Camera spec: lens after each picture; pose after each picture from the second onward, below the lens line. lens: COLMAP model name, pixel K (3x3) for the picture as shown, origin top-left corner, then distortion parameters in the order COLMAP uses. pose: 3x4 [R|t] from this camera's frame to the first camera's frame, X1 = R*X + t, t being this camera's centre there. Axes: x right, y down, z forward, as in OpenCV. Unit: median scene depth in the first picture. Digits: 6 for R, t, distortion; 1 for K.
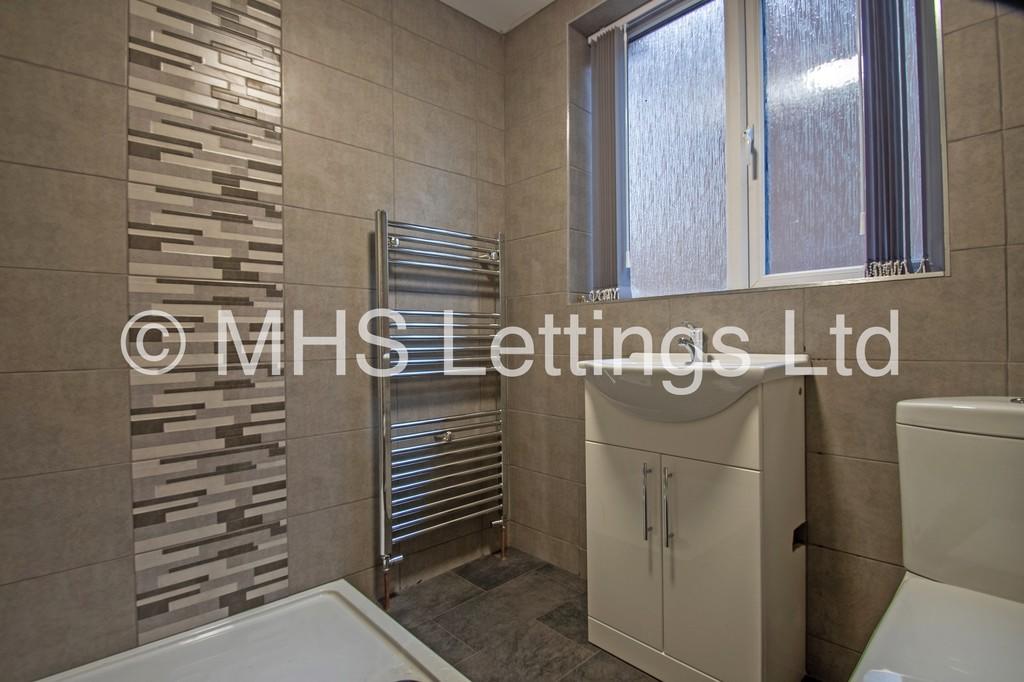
lens RADIAL K [[499.2, 0, 512.0], [0, 499.2, 341.0], [0, 0, 1]] dist [-0.003629, -0.000756]
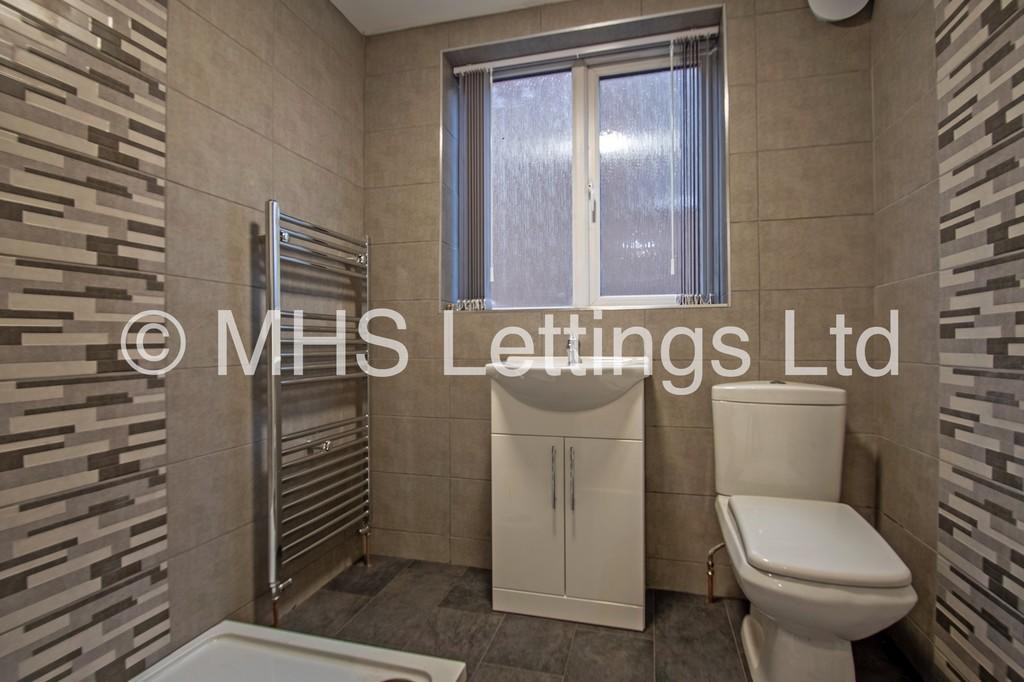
lens RADIAL K [[509.2, 0, 512.0], [0, 509.2, 341.0], [0, 0, 1]] dist [-0.000146, -0.014864]
pose [[0.849023, 0.009477, 0.528270, -0.415288], [-0.005022, 0.999939, -0.009867, -0.000644], [-0.528331, 0.005724, 0.849019, -0.011505]]
